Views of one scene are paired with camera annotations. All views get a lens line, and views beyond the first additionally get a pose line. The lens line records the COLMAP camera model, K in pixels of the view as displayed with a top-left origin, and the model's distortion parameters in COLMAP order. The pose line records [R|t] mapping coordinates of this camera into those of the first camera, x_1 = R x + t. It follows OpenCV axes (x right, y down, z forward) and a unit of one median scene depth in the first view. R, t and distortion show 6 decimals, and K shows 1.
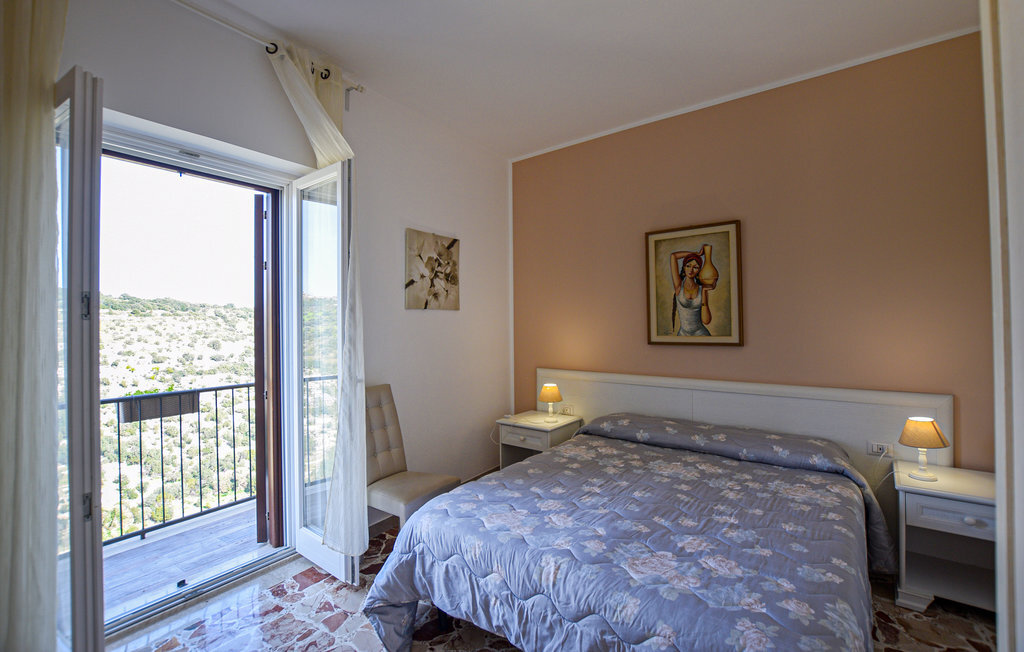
lens RADIAL K [[452.6, 0, 509.9], [0, 452.6, 318.8], [0, 0, 1]] dist [-0.027381, 0.003419]
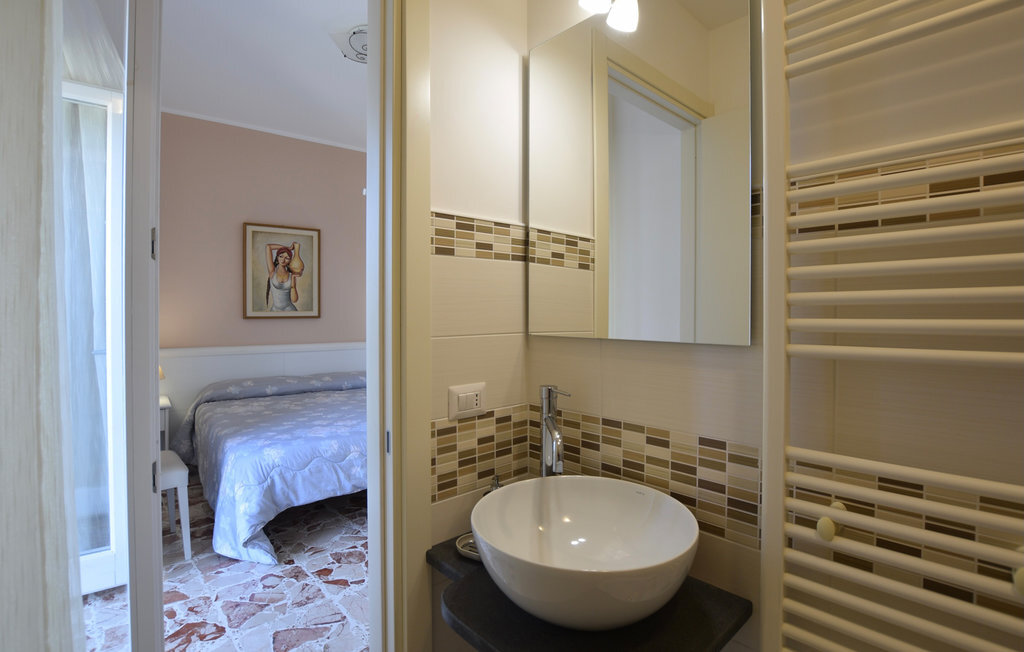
lens RADIAL K [[452.6, 0, 509.9], [0, 452.6, 318.8], [0, 0, 1]] dist [-0.027381, 0.003419]
pose [[0.250708, -0.003042, 0.968058, -0.681783], [-0.006538, 0.999967, 0.004835, 0.049699], [-0.968041, -0.007542, 0.250680, 0.050768]]
